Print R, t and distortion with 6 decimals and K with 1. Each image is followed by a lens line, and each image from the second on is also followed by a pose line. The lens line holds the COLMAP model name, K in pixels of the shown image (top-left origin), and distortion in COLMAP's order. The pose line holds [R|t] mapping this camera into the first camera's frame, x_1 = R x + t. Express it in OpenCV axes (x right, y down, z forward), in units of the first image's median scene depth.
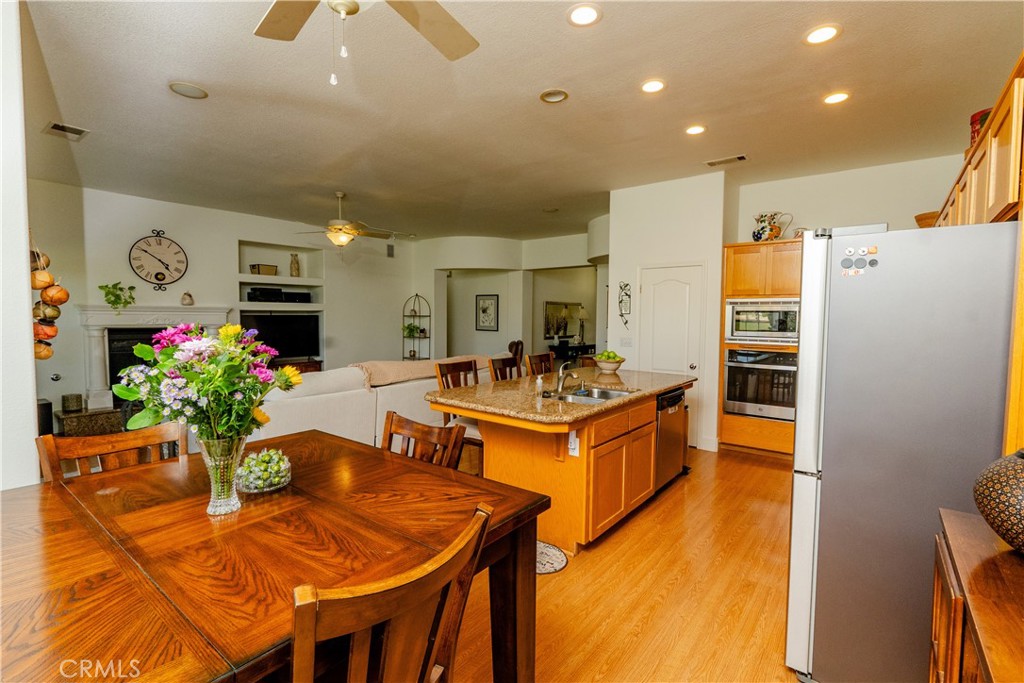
lens RADIAL K [[468.7, 0, 516.5], [0, 468.7, 340.5], [0, 0, 1]] dist [-0.004483, -0.000605]
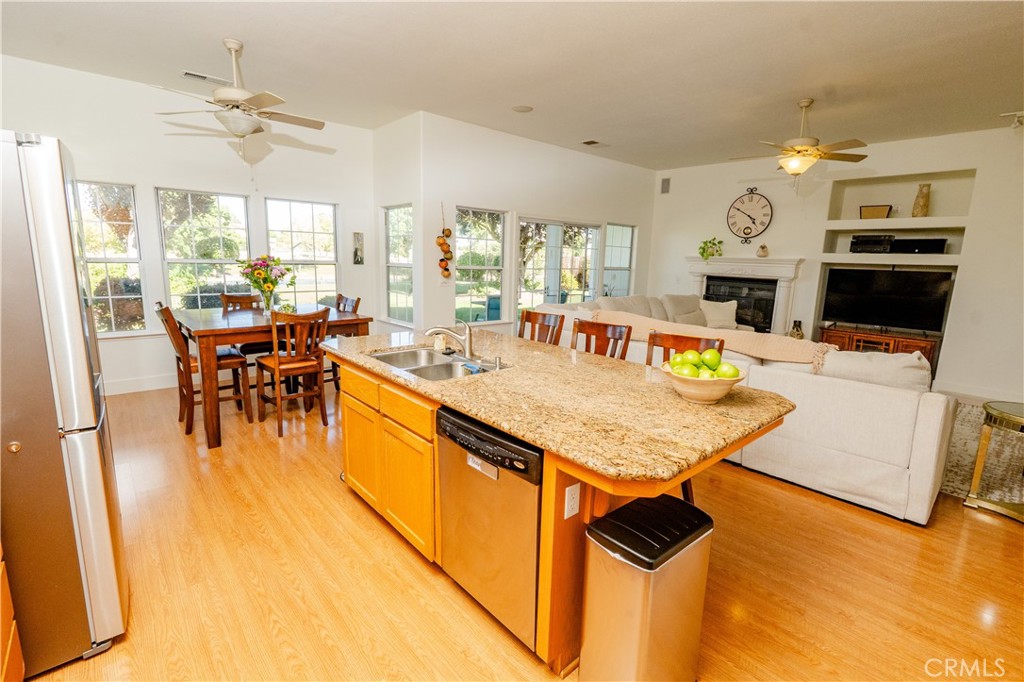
lens RADIAL K [[468.6, 0, 513.5], [0, 468.6, 339.6], [0, 0, 1]] dist [-0.004656, 0.000148]
pose [[-0.169349, 0.159951, -0.972490, 0.435718], [-0.083987, 0.980811, 0.175945, -0.032054], [0.981971, 0.111473, -0.152666, 0.639742]]
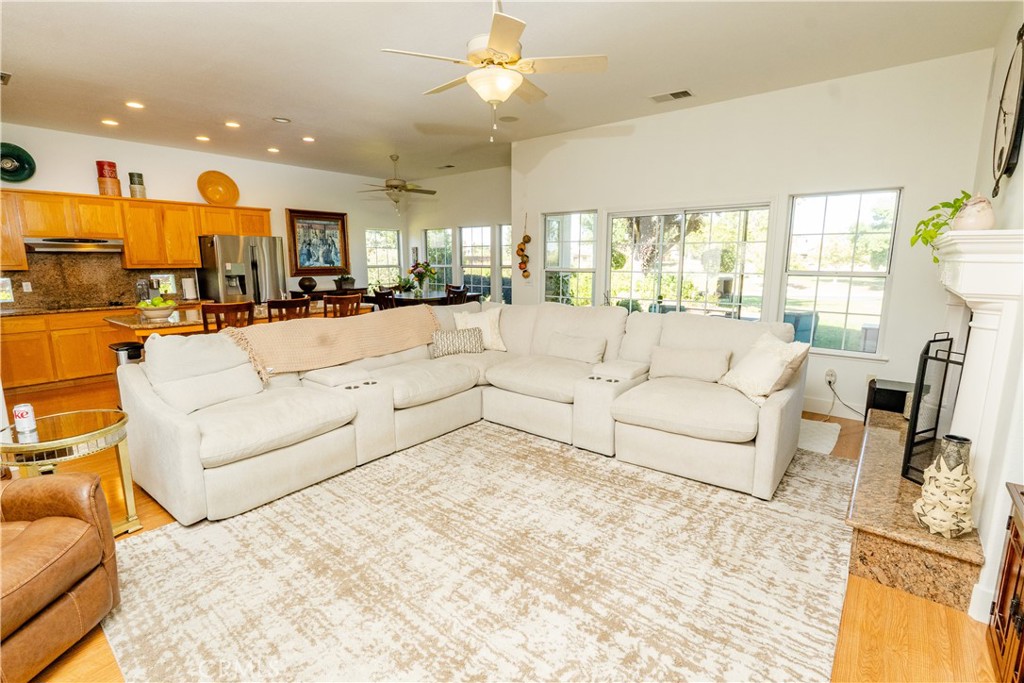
lens RADIAL K [[468.7, 0, 516.5], [0, 468.7, 340.5], [0, 0, 1]] dist [-0.004483, -0.000605]
pose [[-0.999980, -0.005525, 0.003218, -0.368382], [-0.004661, 0.974414, 0.224713, -0.075326], [-0.004377, 0.224694, -0.974420, 1.358607]]
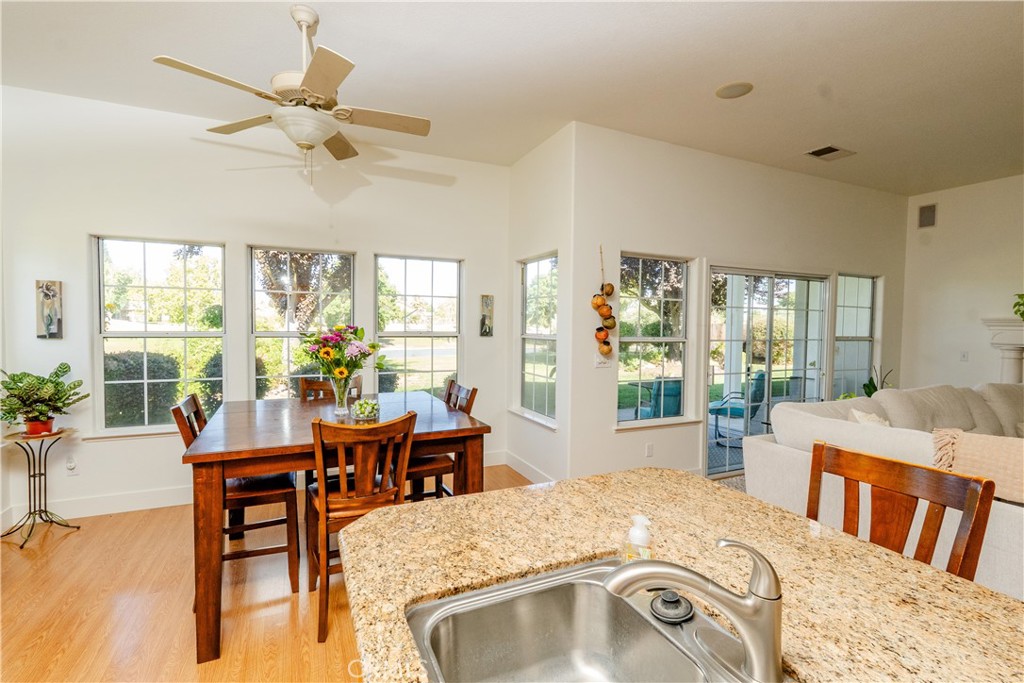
lens RADIAL K [[468.7, 0, 516.5], [0, 468.7, 340.5], [0, 0, 1]] dist [-0.004483, -0.000605]
pose [[-0.441645, 0.019398, -0.896980, 0.170857], [-0.064945, 0.996452, 0.053526, -0.023685], [0.894836, 0.081894, -0.438818, 0.529755]]
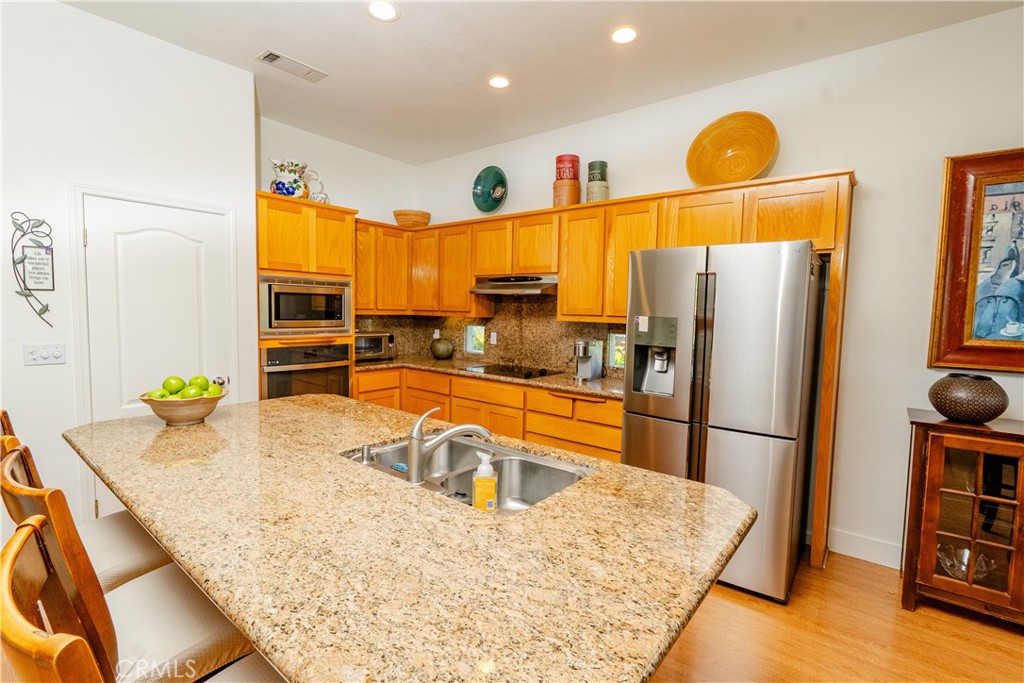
lens RADIAL K [[462.5, 0, 512.0], [0, 462.5, 341.5], [0, 0, 1]] dist [-0.011276, 0.000333]
pose [[0.003754, -0.079510, 0.996827, -0.163647], [0.033713, 0.996277, 0.079339, -0.024652], [-0.999425, 0.033308, 0.006421, 0.490608]]
